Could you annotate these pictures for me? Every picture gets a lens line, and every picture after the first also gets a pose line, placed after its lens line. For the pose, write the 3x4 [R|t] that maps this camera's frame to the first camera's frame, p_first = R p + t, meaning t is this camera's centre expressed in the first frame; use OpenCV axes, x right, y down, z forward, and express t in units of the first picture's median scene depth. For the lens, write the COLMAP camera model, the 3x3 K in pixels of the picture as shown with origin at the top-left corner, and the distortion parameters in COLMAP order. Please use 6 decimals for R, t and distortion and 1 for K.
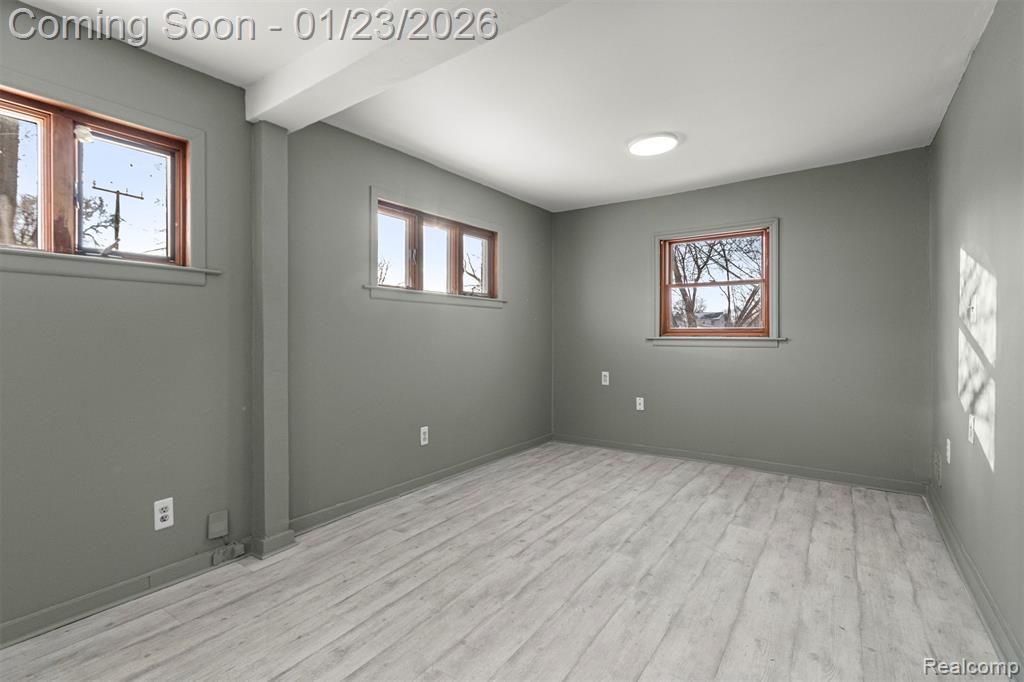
lens RADIAL K [[474.2, 0, 510.8], [0, 474.2, 335.2], [0, 0, 1]] dist [0.006904, -0.002393]
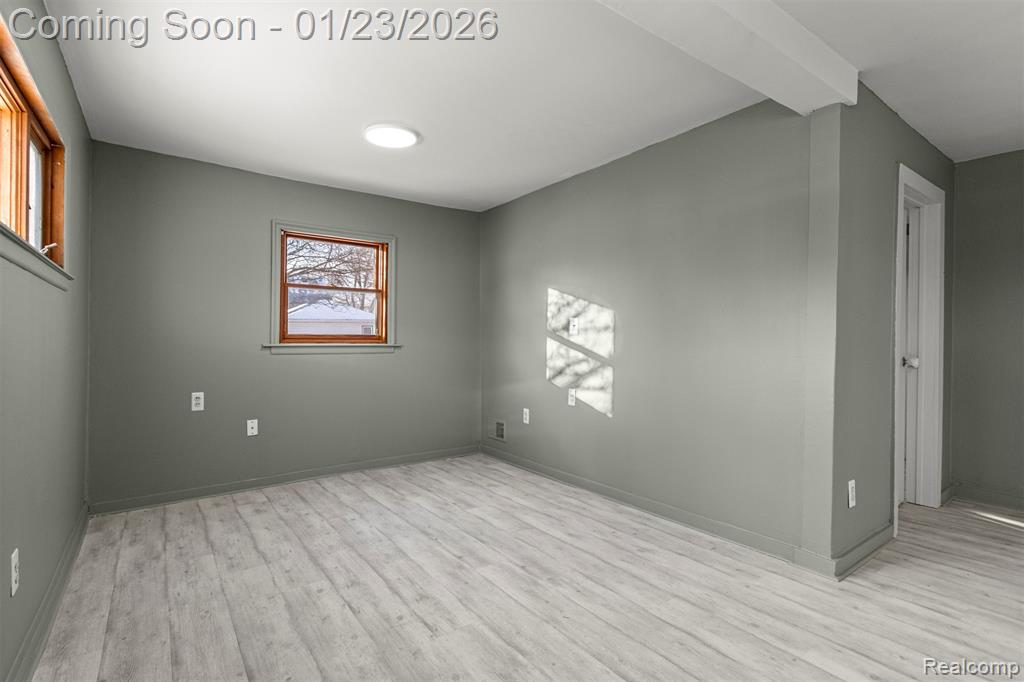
lens RADIAL K [[474.2, 0, 501.8], [0, 474.2, 346.3], [0, 0, 1]] dist [0.006904, -0.002393]
pose [[0.326042, -0.006428, 0.945333, -0.629186], [0.001935, 0.999979, 0.006132, 0.005191], [-0.945353, -0.000170, 0.326048, 0.613855]]
